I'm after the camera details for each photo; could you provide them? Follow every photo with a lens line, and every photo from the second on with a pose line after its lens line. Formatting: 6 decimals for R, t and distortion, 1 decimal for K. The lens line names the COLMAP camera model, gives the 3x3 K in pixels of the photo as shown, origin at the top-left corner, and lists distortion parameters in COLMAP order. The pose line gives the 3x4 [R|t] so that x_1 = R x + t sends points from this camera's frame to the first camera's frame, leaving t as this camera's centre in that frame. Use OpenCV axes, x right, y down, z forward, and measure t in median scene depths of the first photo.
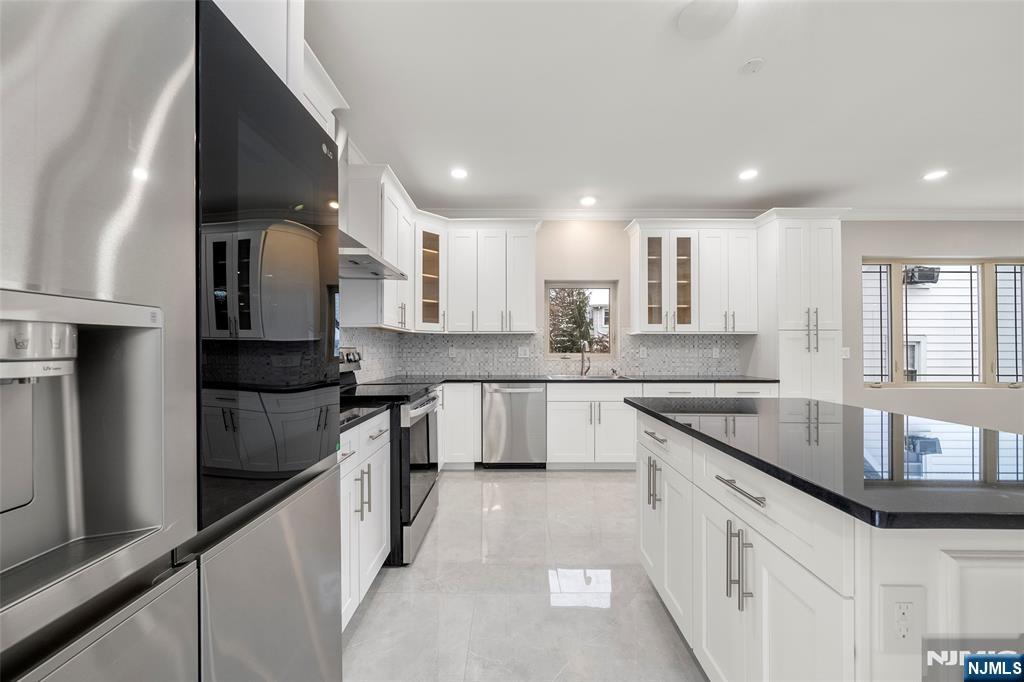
lens RADIAL K [[379.1, 0, 512.0], [0, 379.1, 341.0], [0, 0, 1]] dist [0.001018, 0.000037]
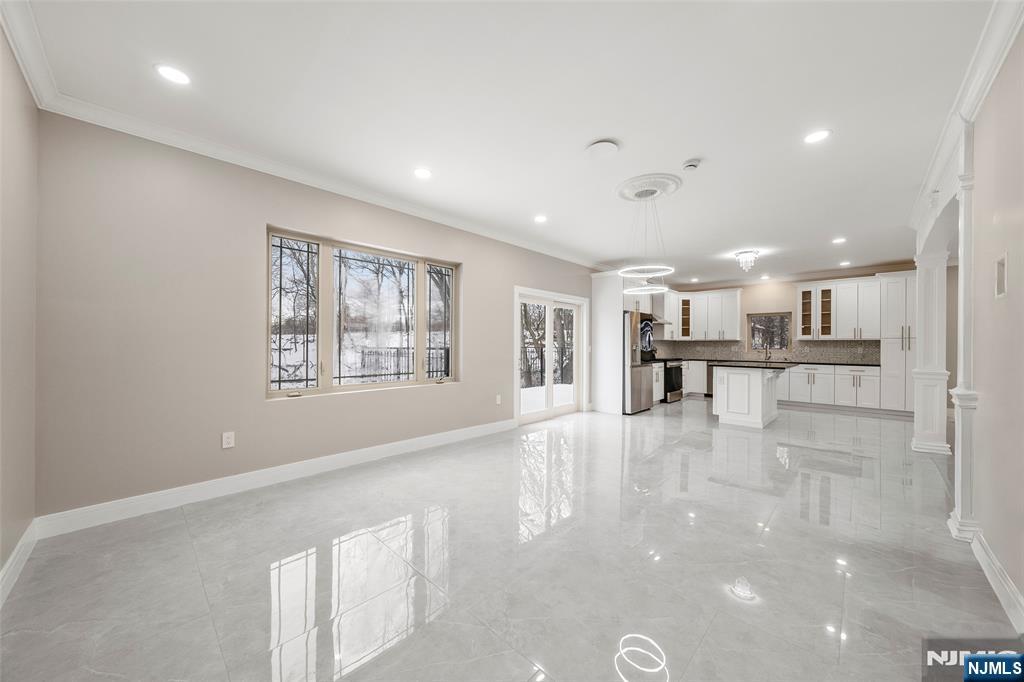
lens RADIAL K [[360.3, 0, 510.2], [0, 360.3, 343.7], [0, 0, 1]] dist [-0.001905, -0.000143]
pose [[0.714190, 0.000570, -0.699952, 0.593365], [0.010387, 0.999881, 0.011413, -0.038103], [0.699875, -0.015422, 0.714099, -1.432442]]
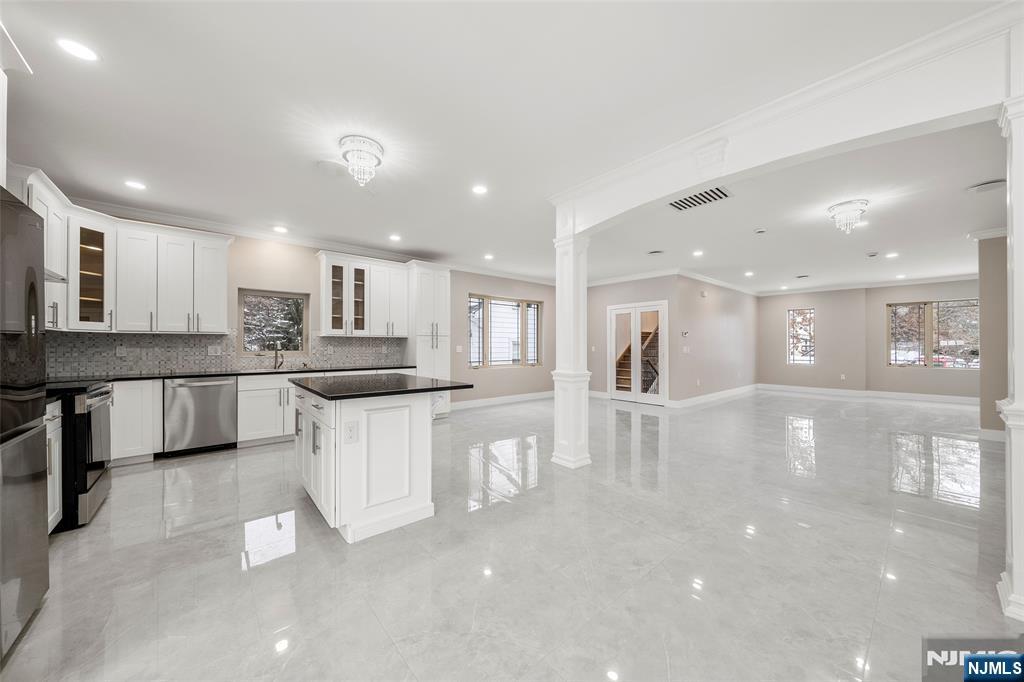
lens RADIAL K [[360.3, 0, 510.2], [0, 360.3, 343.7], [0, 0, 1]] dist [-0.001905, -0.000143]
pose [[0.764123, 0.002980, 0.645064, 0.014118], [-0.011758, 0.999888, 0.009310, -0.012001], [-0.644963, -0.014699, 0.764072, -0.405510]]
